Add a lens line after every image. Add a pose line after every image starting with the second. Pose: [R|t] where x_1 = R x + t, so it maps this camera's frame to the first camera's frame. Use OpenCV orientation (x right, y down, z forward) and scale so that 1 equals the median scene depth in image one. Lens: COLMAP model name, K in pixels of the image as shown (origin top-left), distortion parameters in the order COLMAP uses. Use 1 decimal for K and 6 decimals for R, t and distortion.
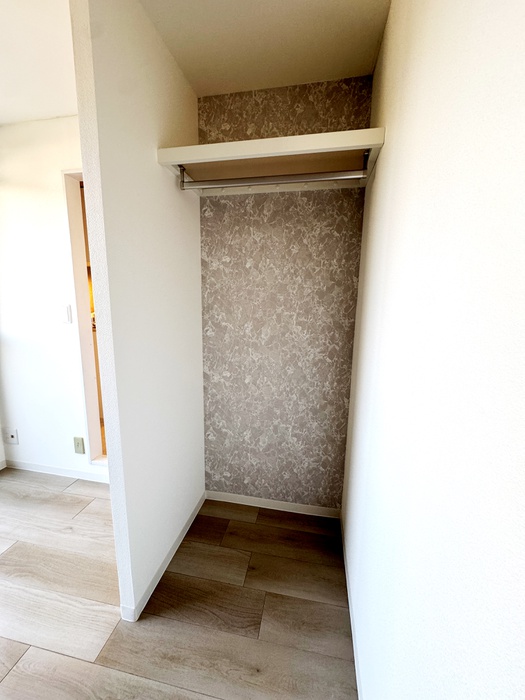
lens RADIAL K [[279.6, 0, 263.7], [0, 279.6, 349.1], [0, 0, 1]] dist [-0.003368, 0.000043]
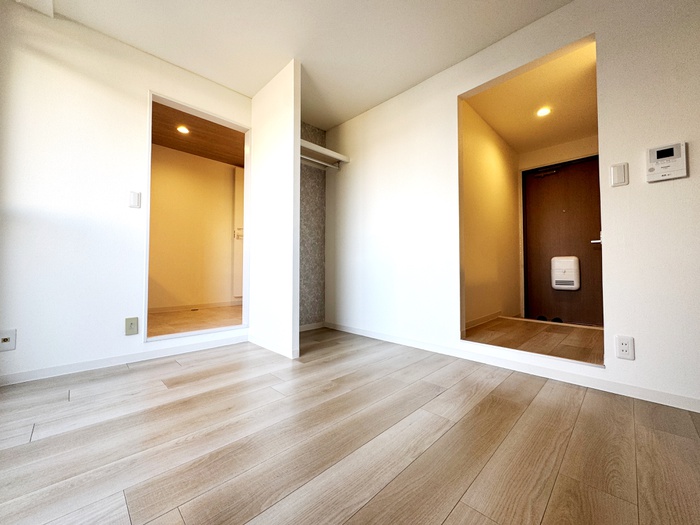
lens RADIAL K [[279.6, 0, 350.0], [0, 279.6, 262.5], [0, 0, 1]] dist [-0.003368, 0.000043]
pose [[0.567044, 0.004895, 0.823673, -1.316349], [0.151556, 0.982289, -0.110174, 0.438511], [-0.809624, 0.187306, 0.556260, -0.328072]]
